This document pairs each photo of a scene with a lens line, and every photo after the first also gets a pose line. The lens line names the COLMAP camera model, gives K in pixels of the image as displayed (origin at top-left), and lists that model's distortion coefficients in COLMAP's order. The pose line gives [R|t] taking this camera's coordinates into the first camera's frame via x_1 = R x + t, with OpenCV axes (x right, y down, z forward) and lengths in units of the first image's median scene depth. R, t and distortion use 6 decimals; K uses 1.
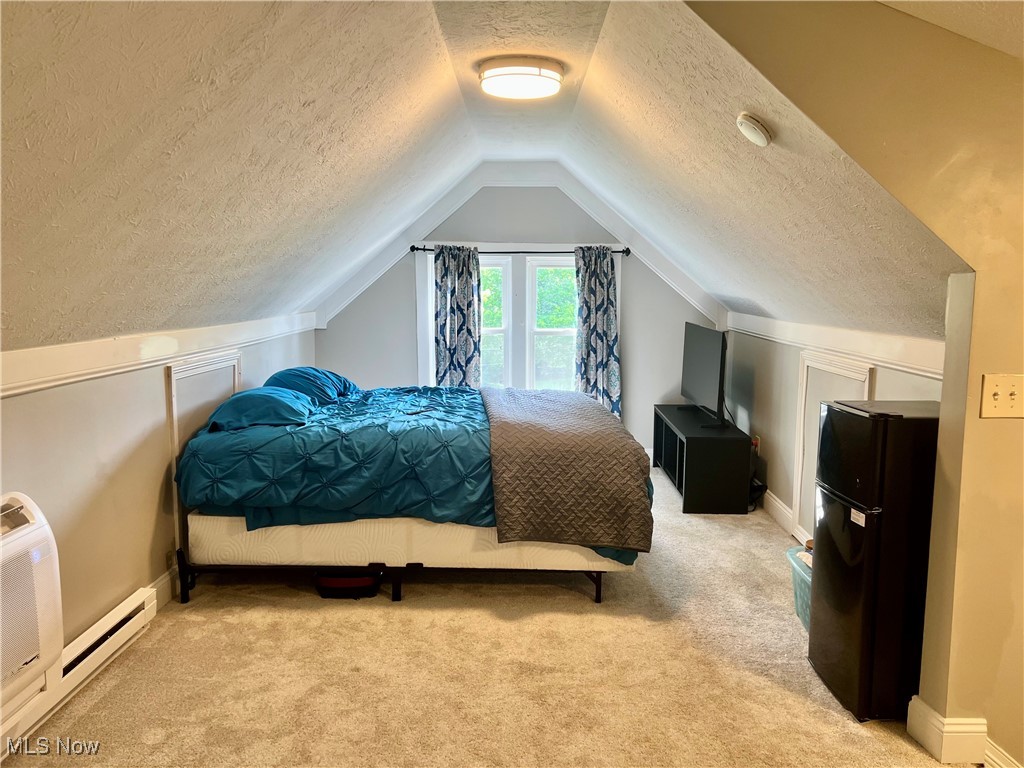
lens RADIAL K [[769.1, 0, 516.2], [0, 769.1, 388.7], [0, 0, 1]] dist [0.130929, -0.288155]
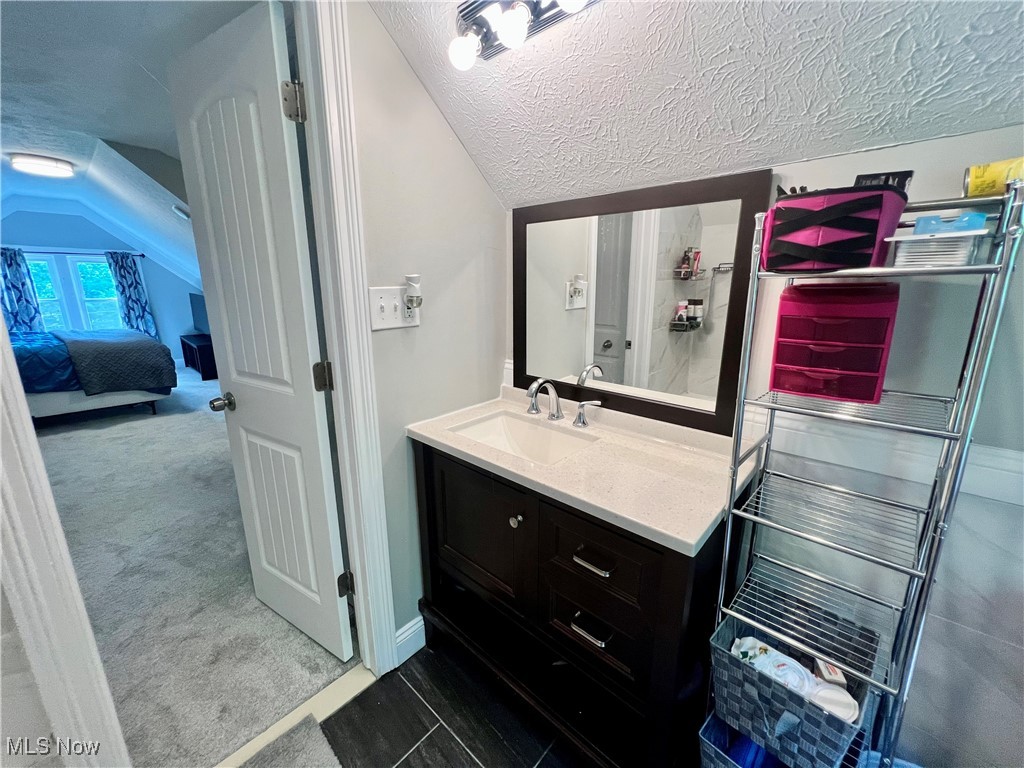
lens RADIAL K [[410.0, 0, 510.0], [0, 410.0, 383.7], [0, 0, 1]] dist [-0.002673, 0.000714]
pose [[0.678463, -0.177659, 0.712829, -0.016442], [0.092780, 0.983270, 0.156754, 0.057114], [-0.728752, -0.040216, 0.683596, -0.348831]]
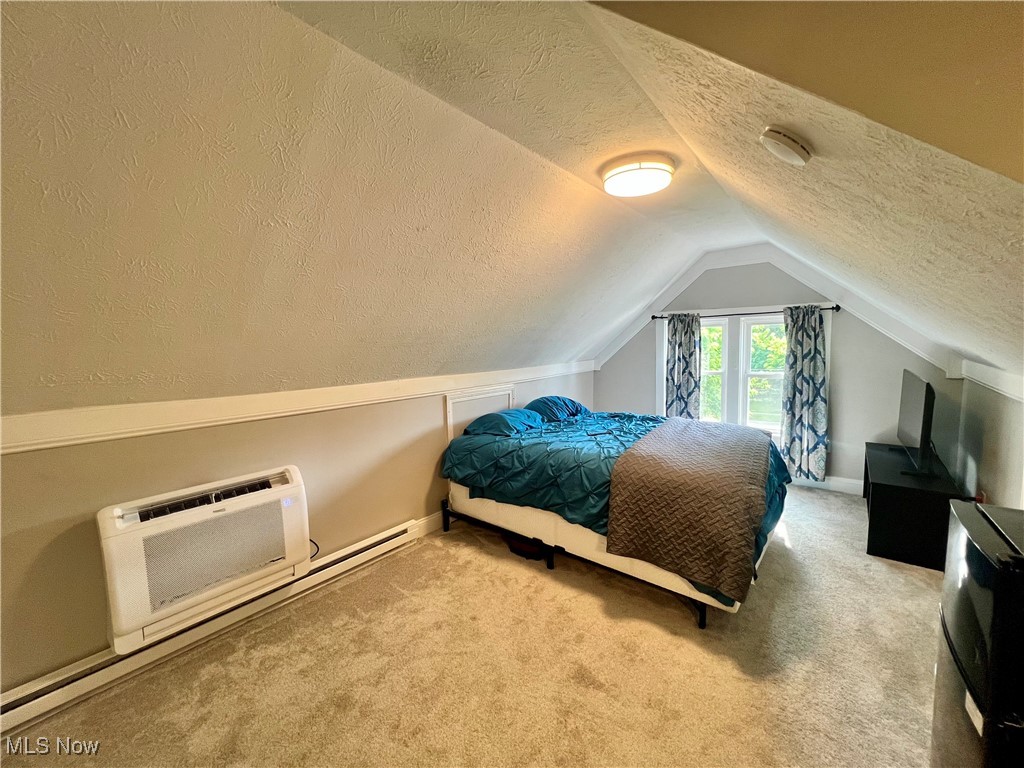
lens RADIAL K [[410.0, 0, 510.0], [0, 410.0, 383.7], [0, 0, 1]] dist [-0.002673, 0.000714]
pose [[0.779565, 0.035280, -0.625327, 0.149268], [-0.052219, 0.998597, -0.008760, -0.032671], [0.624141, 0.039483, 0.780314, 0.218495]]
